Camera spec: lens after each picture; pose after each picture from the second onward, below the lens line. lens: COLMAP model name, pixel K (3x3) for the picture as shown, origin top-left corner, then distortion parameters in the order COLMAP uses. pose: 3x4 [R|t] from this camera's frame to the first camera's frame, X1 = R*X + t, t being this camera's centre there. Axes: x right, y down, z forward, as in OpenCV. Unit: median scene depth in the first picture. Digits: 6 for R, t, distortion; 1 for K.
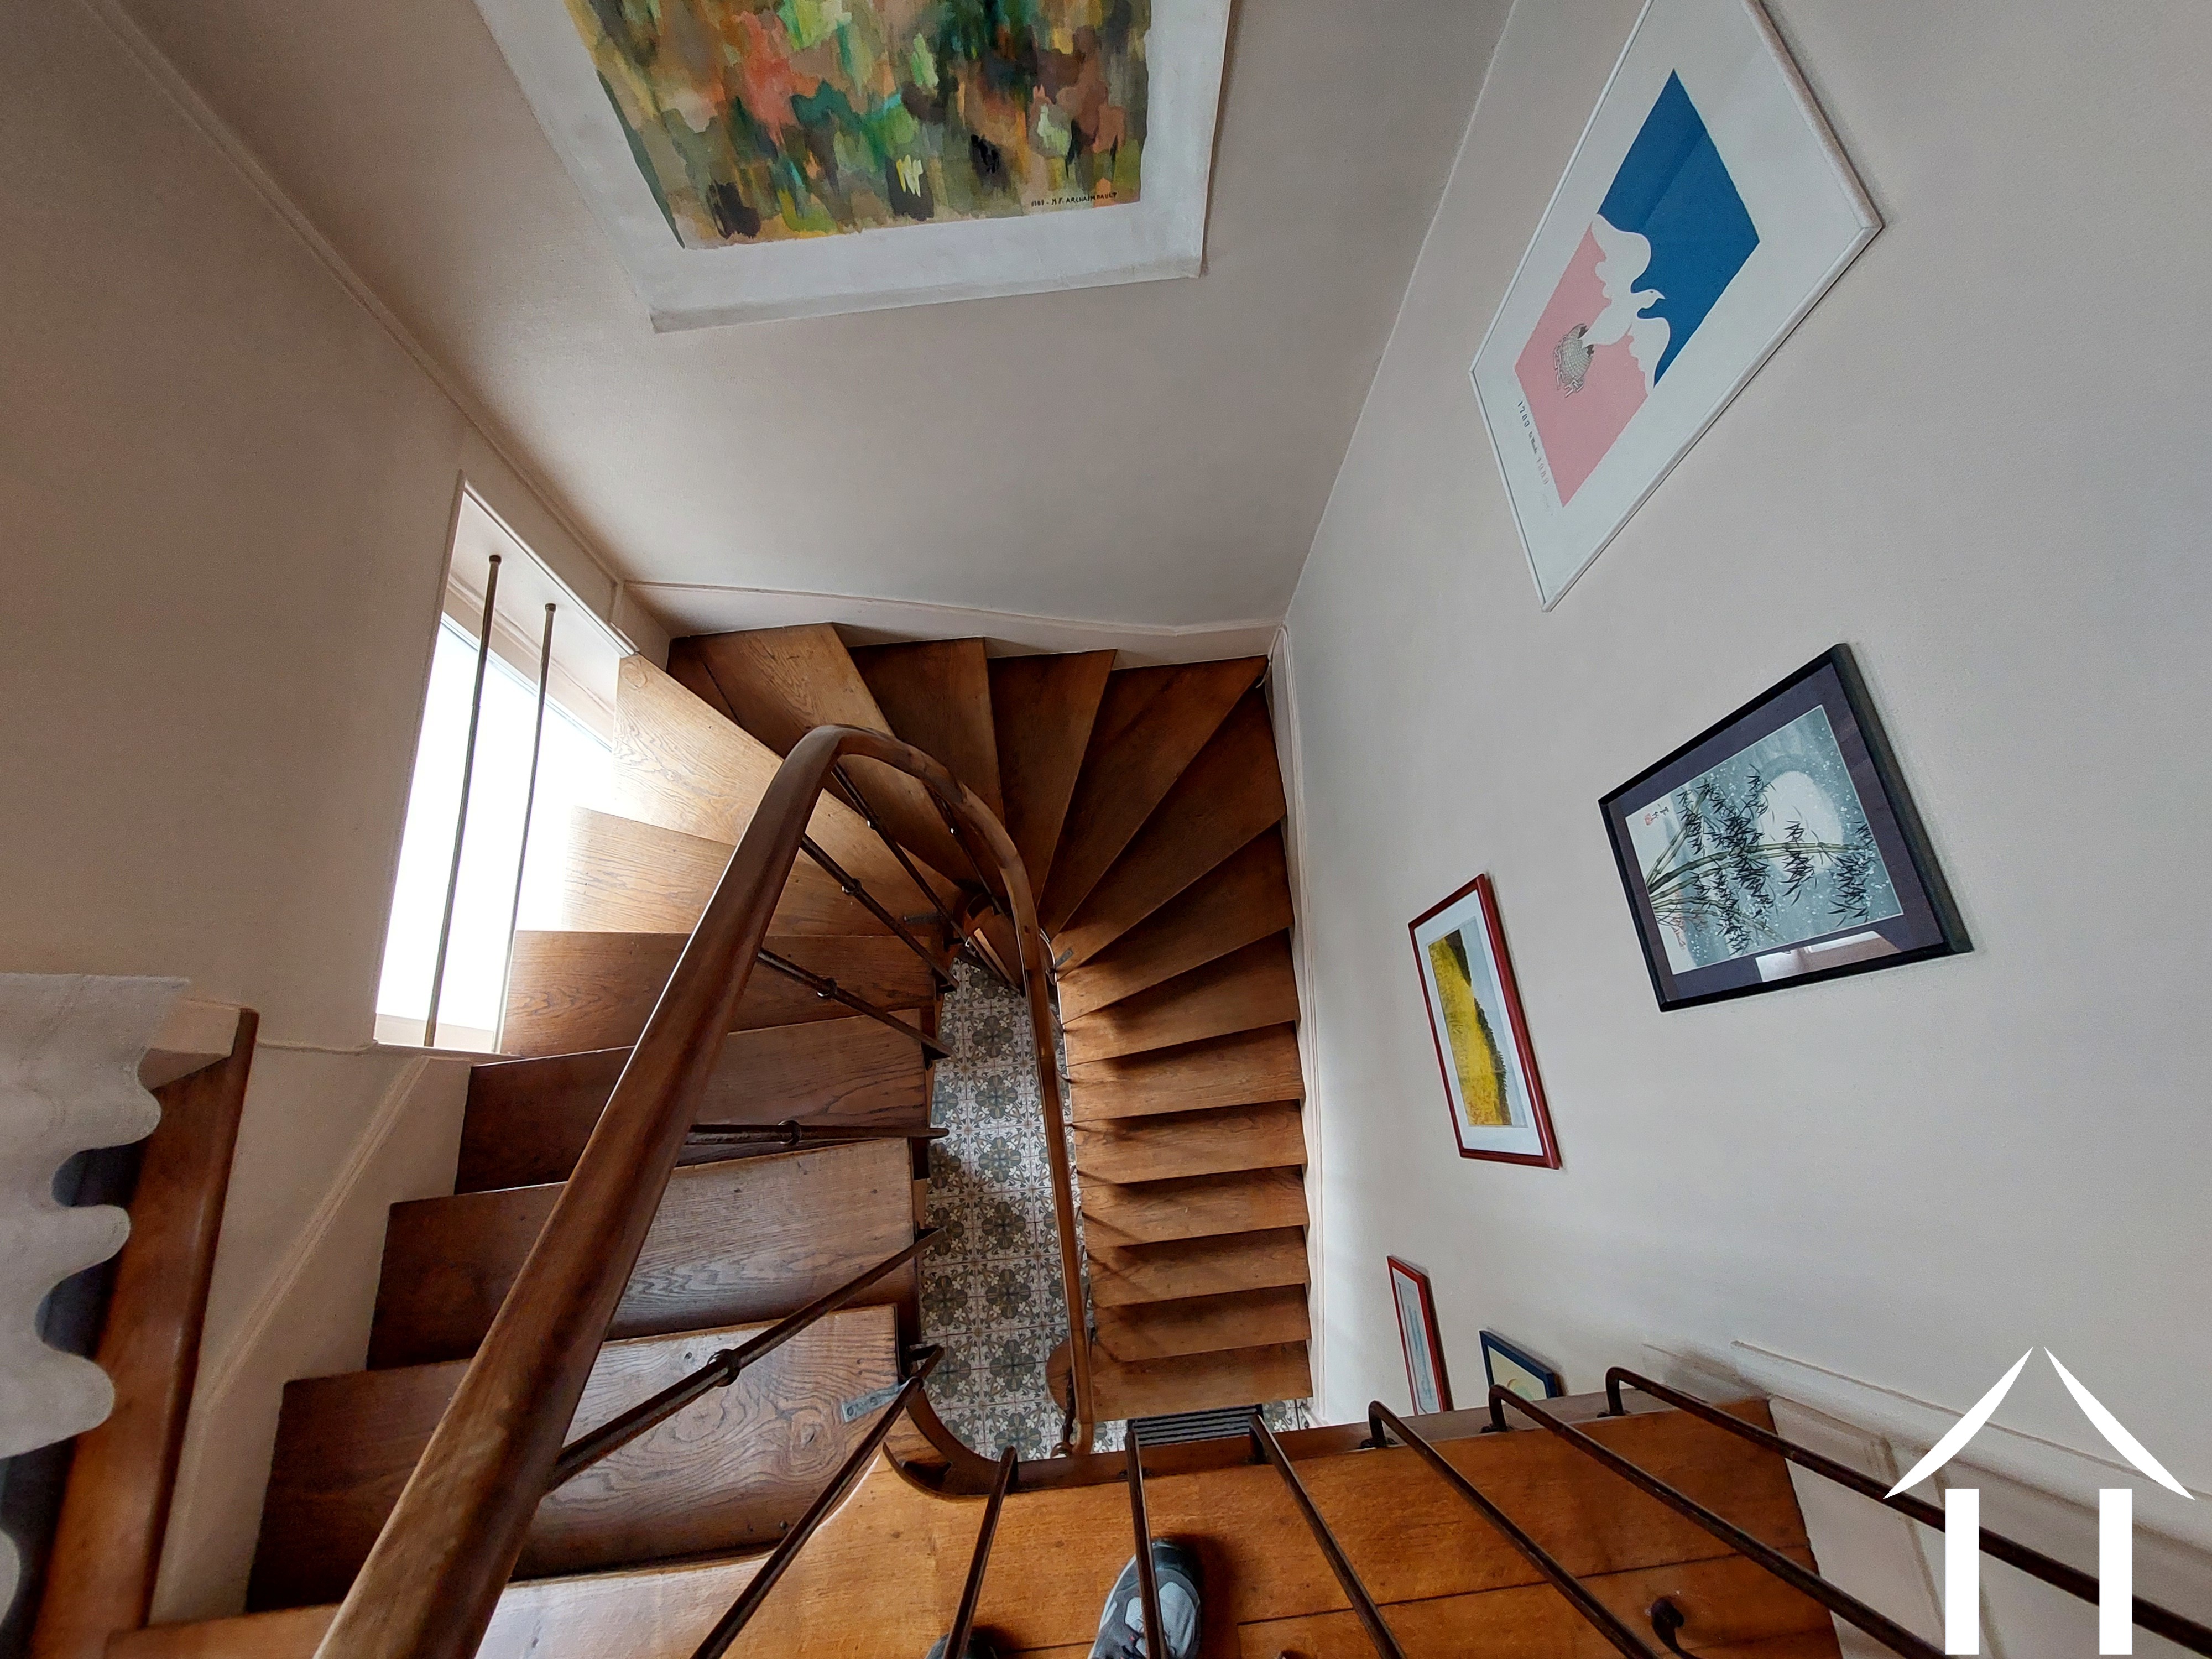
lens RADIAL K [[873.0, 0, 1106.0], [0, 873.0, 829.5], [0, 0, 1]] dist [-0.000772, -0.000134]
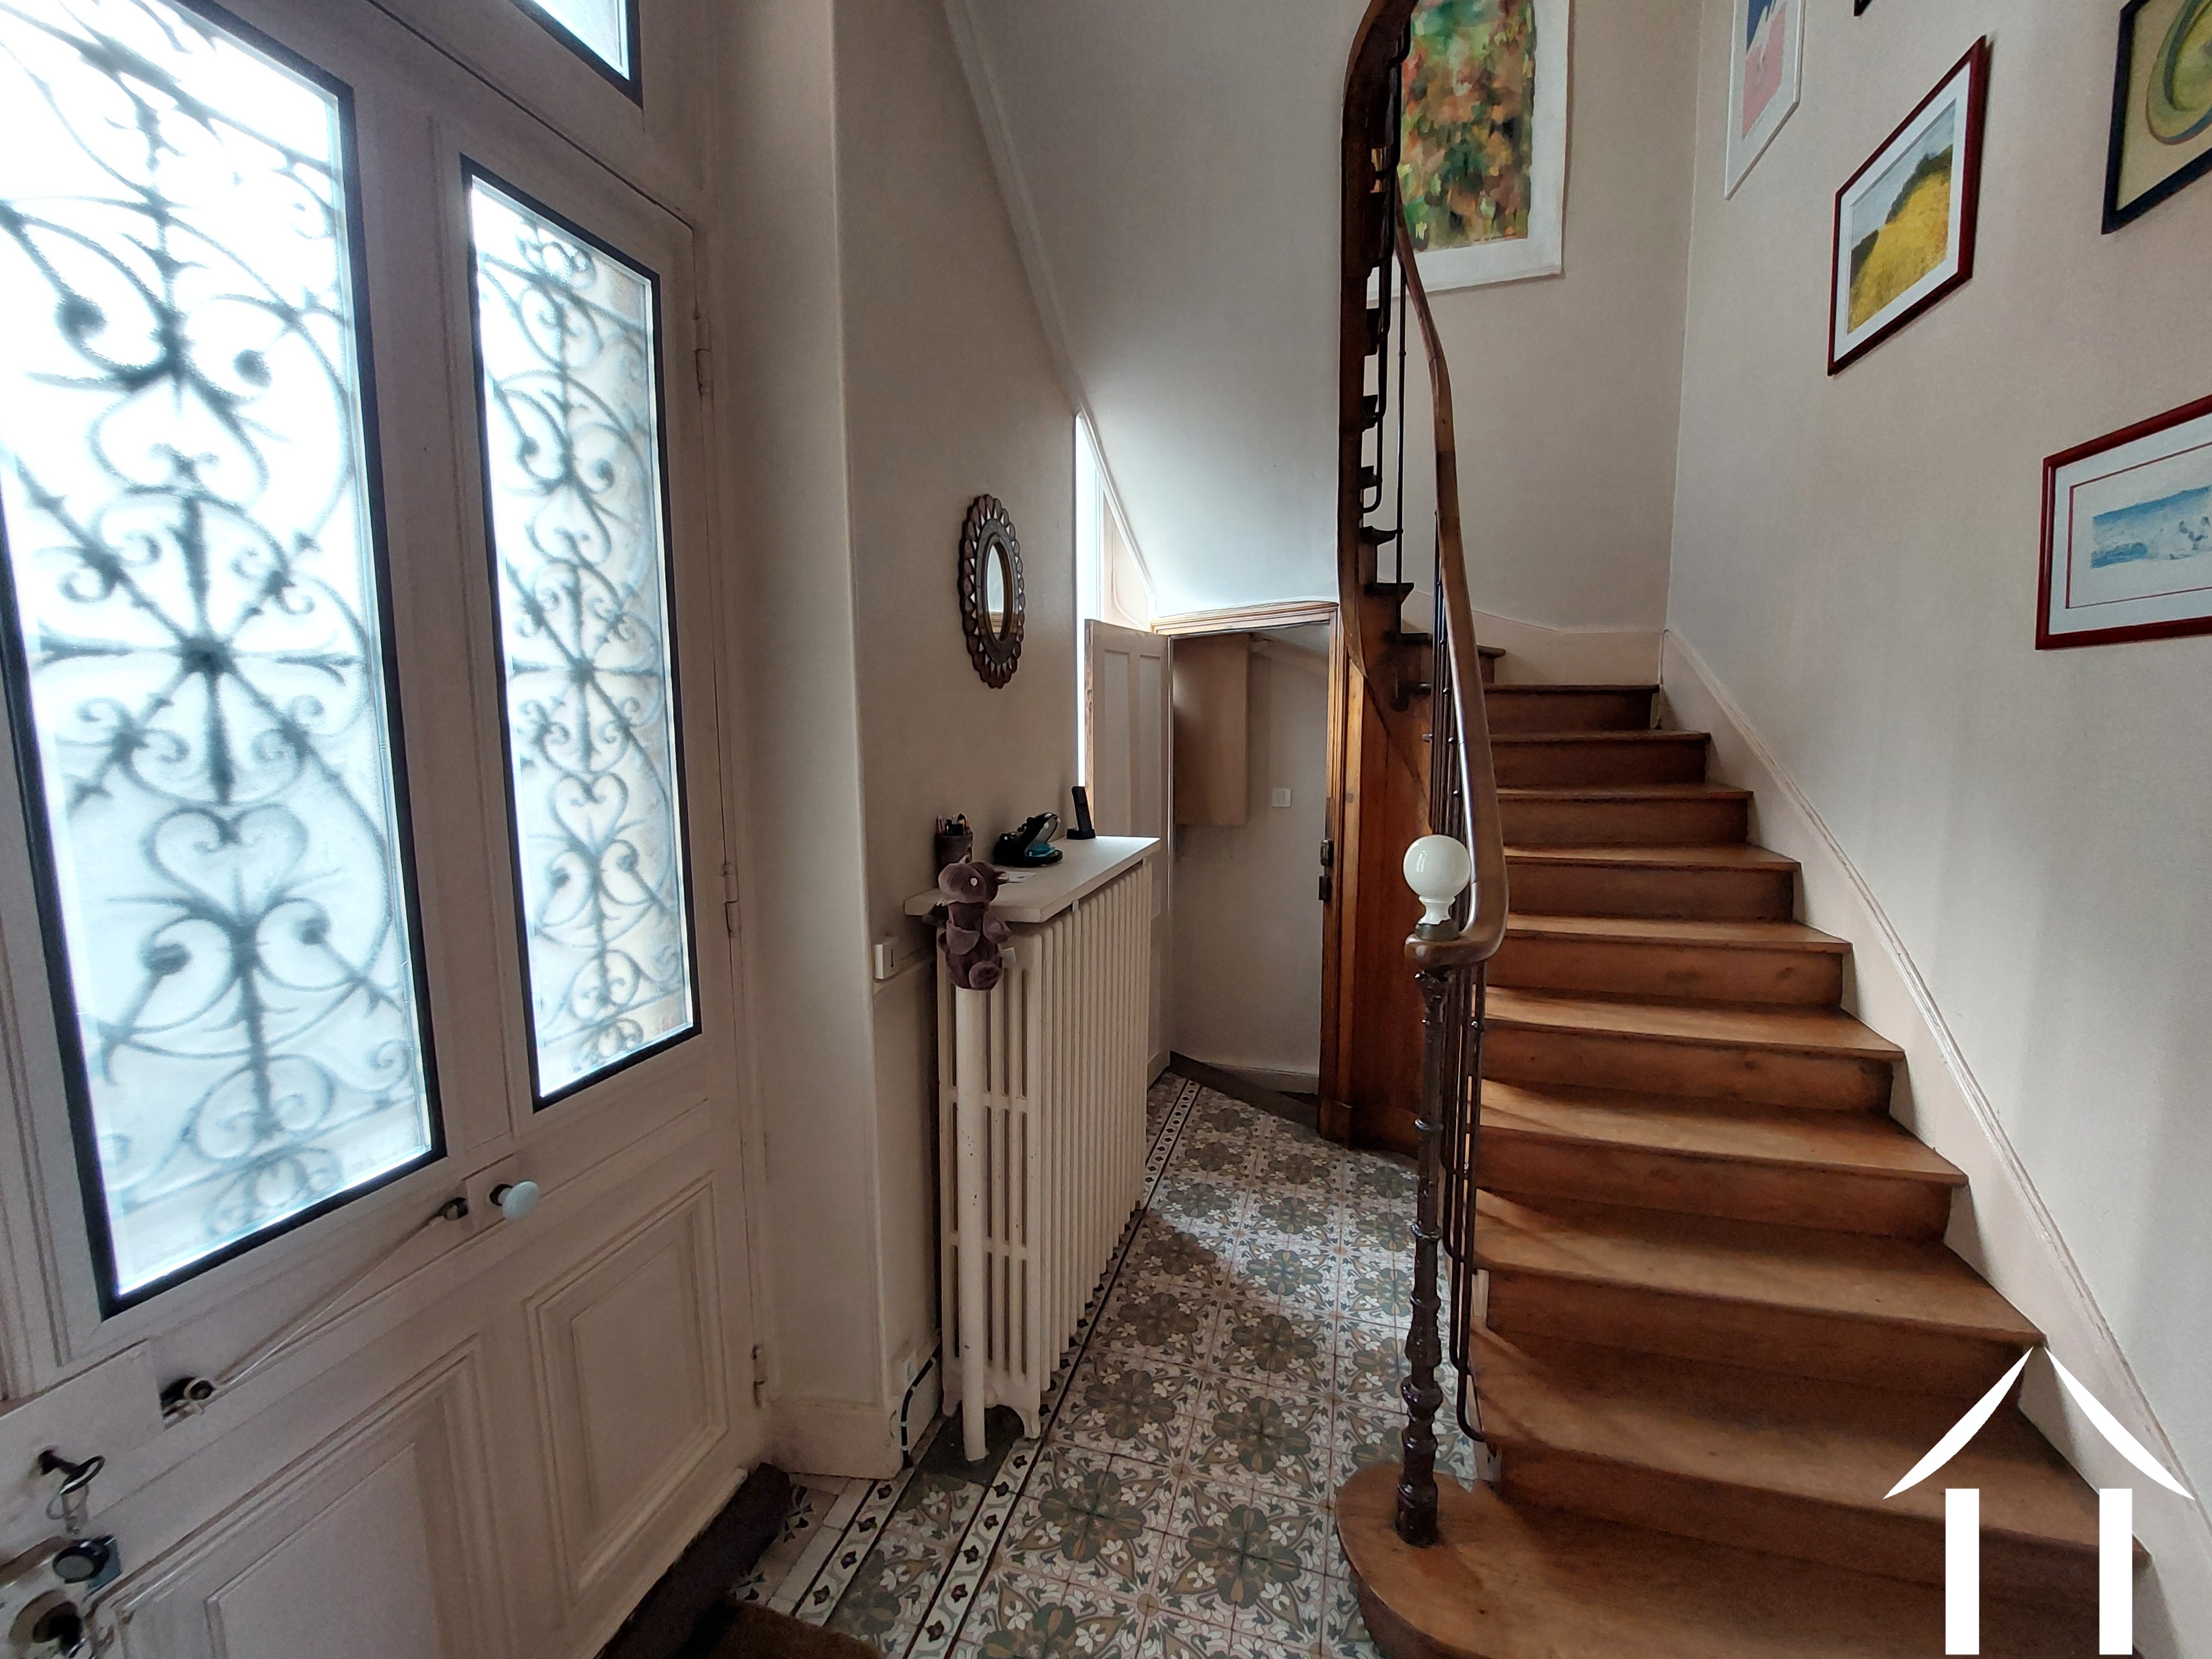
lens RADIAL K [[873.0, 0, 1106.0], [0, 873.0, 829.5], [0, 0, 1]] dist [-0.000772, -0.000134]
pose [[0.925569, 0.033752, -0.377070, -0.025224], [-0.354745, 0.425136, -0.832716, 0.818627], [0.132200, 0.904500, 0.405466, 0.520735]]
